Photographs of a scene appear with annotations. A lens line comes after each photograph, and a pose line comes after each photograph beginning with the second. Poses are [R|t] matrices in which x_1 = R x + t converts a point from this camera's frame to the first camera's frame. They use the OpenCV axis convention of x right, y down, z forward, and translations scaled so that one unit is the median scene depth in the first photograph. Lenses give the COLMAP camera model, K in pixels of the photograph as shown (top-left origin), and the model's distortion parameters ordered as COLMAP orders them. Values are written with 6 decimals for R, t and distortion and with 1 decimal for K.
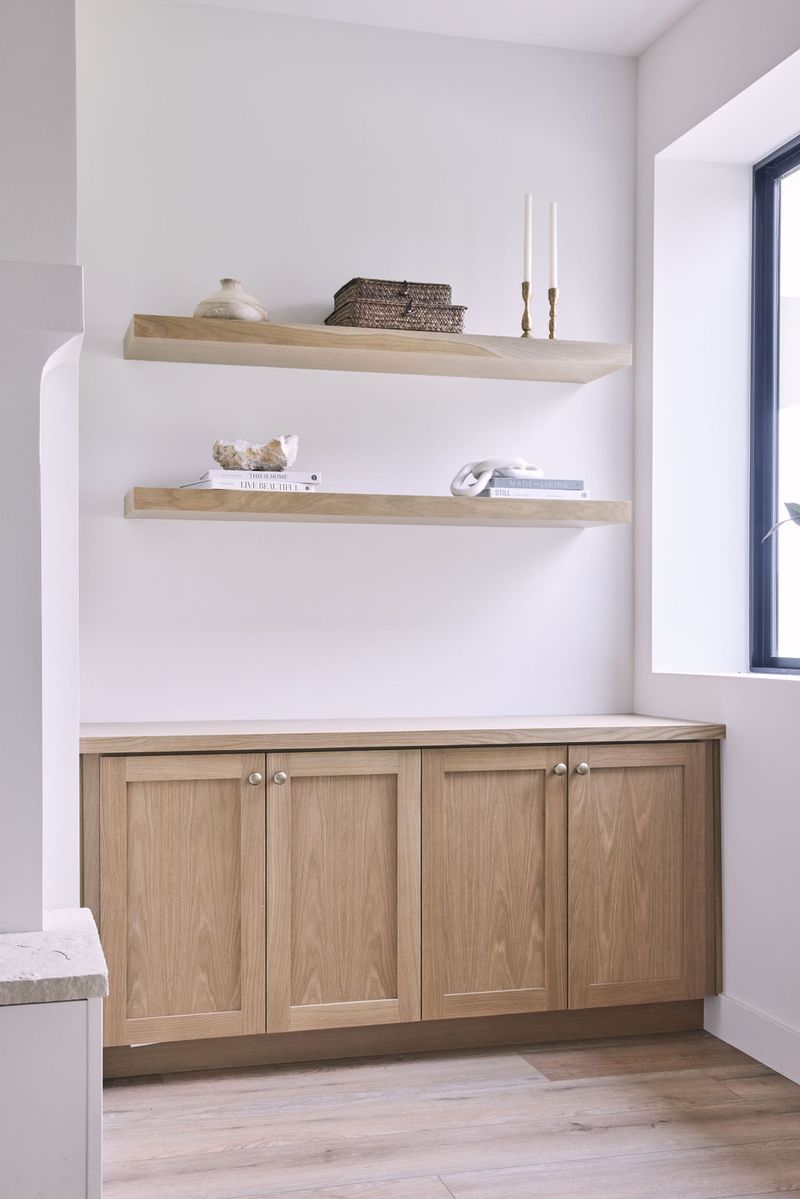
lens RADIAL K [[1366.4, 0, 389.2], [0, 1366.4, 650.0], [0, 0, 1]] dist [0.019423, 0.052775]
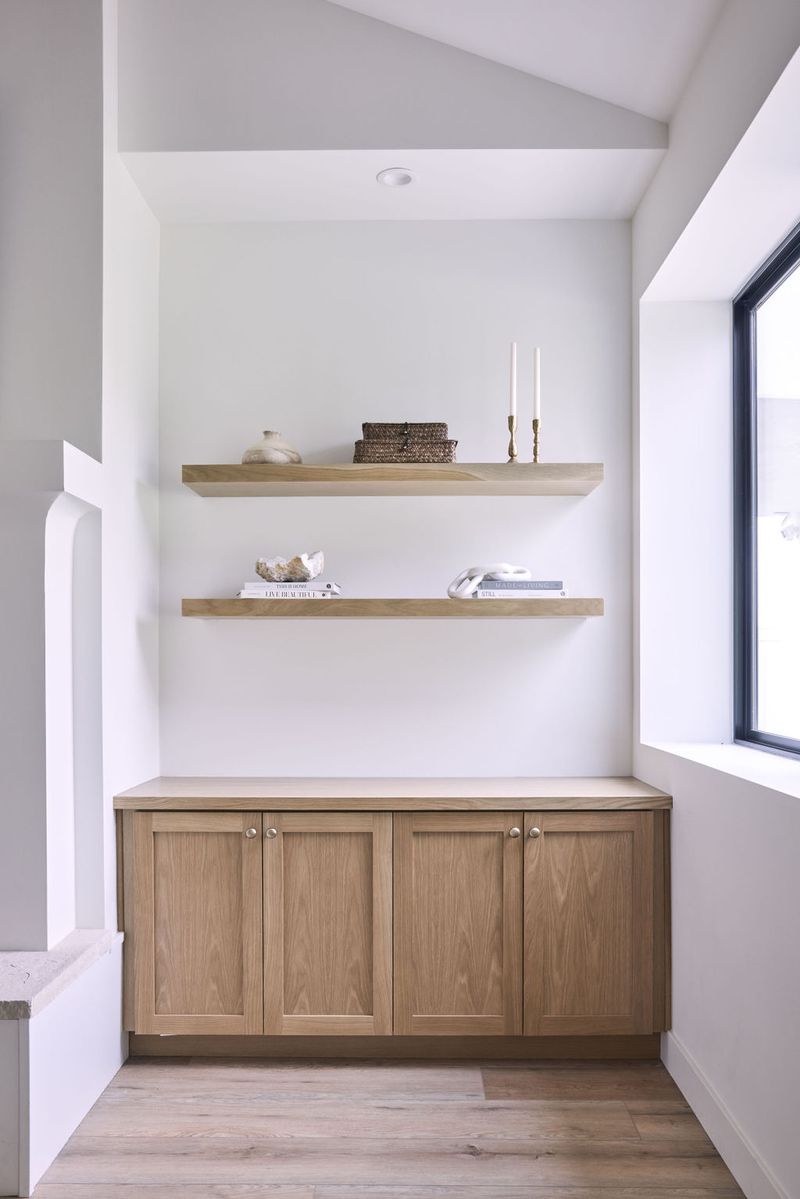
lens RADIAL K [[1011.4, 0, 406.0], [0, 1011.4, 679.2], [0, 0, 1]] dist [-0.076650, 0.154089]
pose [[0.961305, 0.002609, -0.275475, 0.266312], [-0.001676, 0.999992, 0.003620, -0.045667], [0.275483, -0.003018, 0.961301, 0.141864]]
